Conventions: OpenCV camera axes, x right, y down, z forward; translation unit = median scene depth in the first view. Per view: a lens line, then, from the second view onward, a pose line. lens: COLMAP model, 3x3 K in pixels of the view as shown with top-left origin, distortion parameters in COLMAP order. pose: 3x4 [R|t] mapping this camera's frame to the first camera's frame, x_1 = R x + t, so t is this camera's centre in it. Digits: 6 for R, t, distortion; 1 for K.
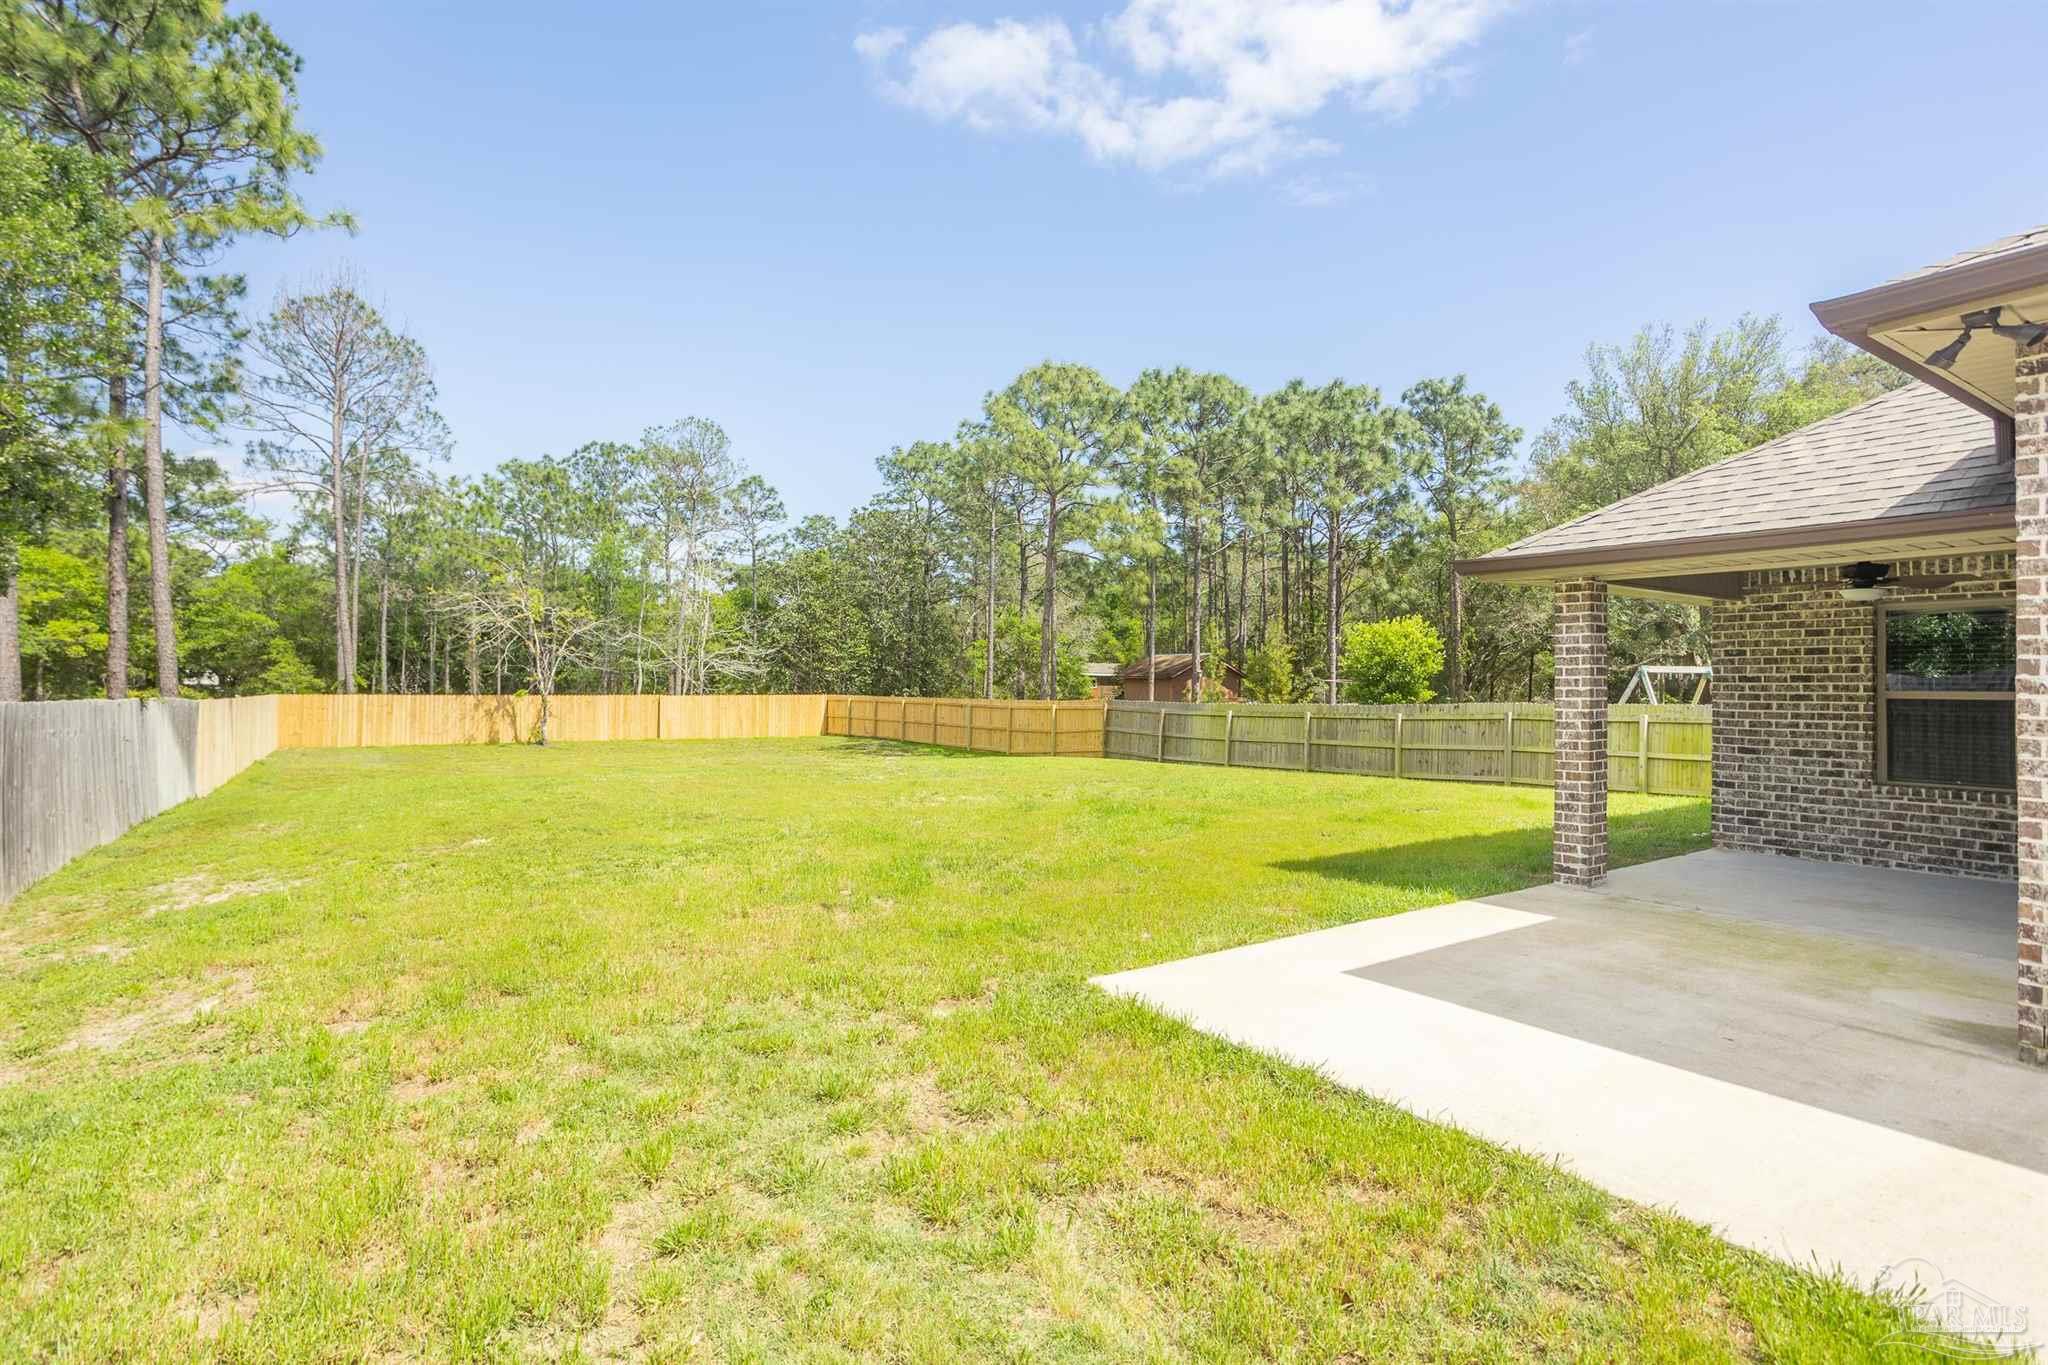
lens RADIAL K [[991.2, 0, 1018.6], [0, 991.2, 668.9], [0, 0, 1]] dist [-0.030021, 0.004206]
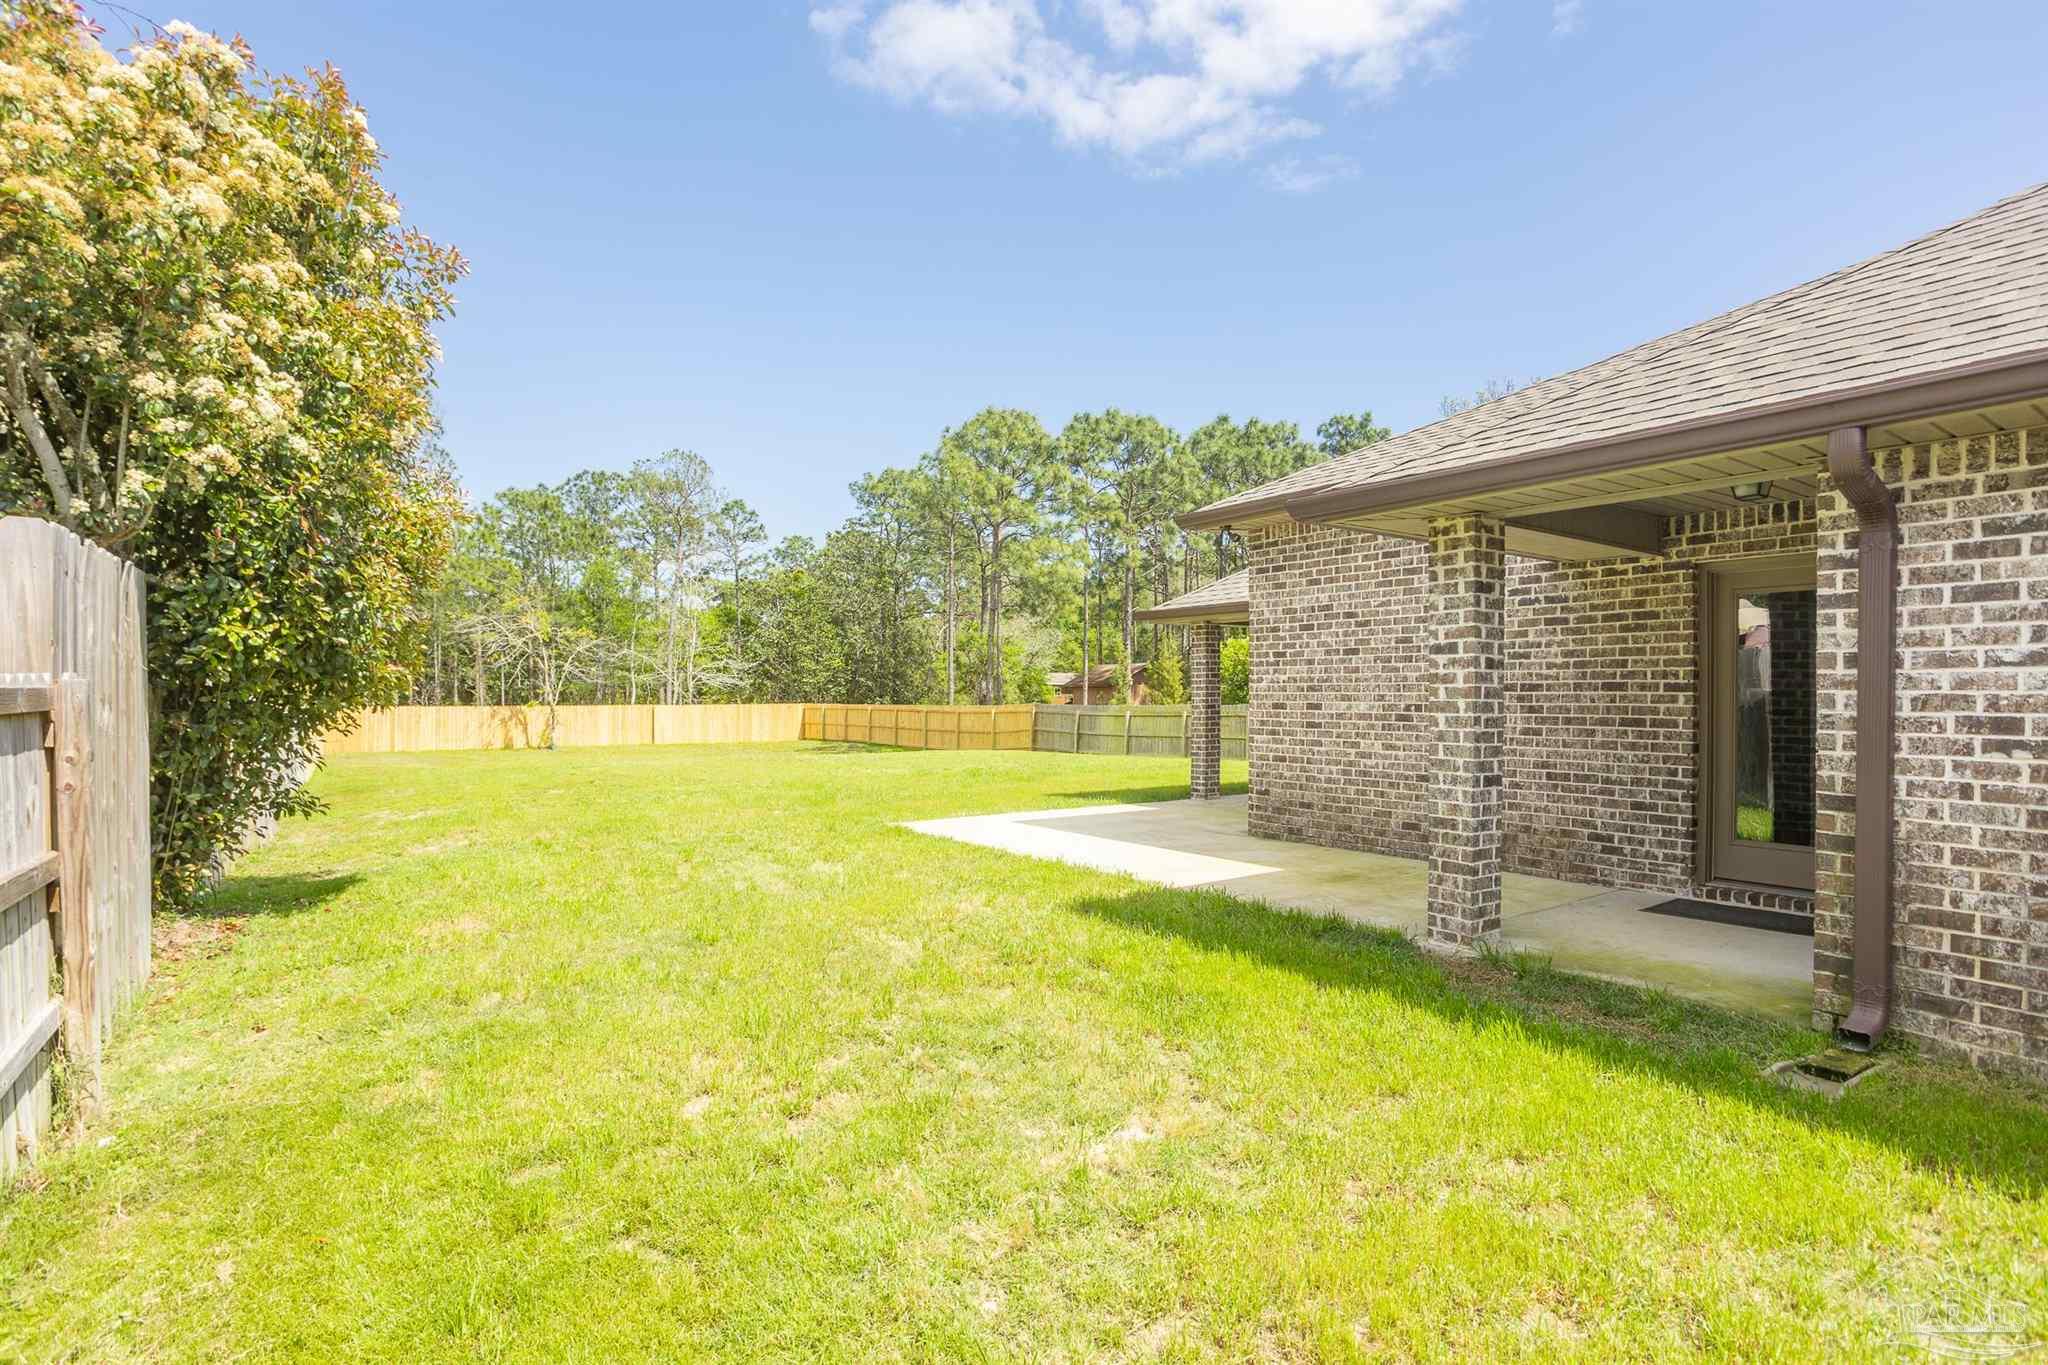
lens RADIAL K [[991.2, 0, 1016.5], [0, 991.2, 703.9], [0, 0, 1]] dist [-0.030021, 0.004206]
pose [[0.999907, -0.009080, 0.010200, 0.033430], [0.008820, 0.999642, 0.025245, 0.000688], [-0.010426, -0.025153, 0.999629, -0.111924]]
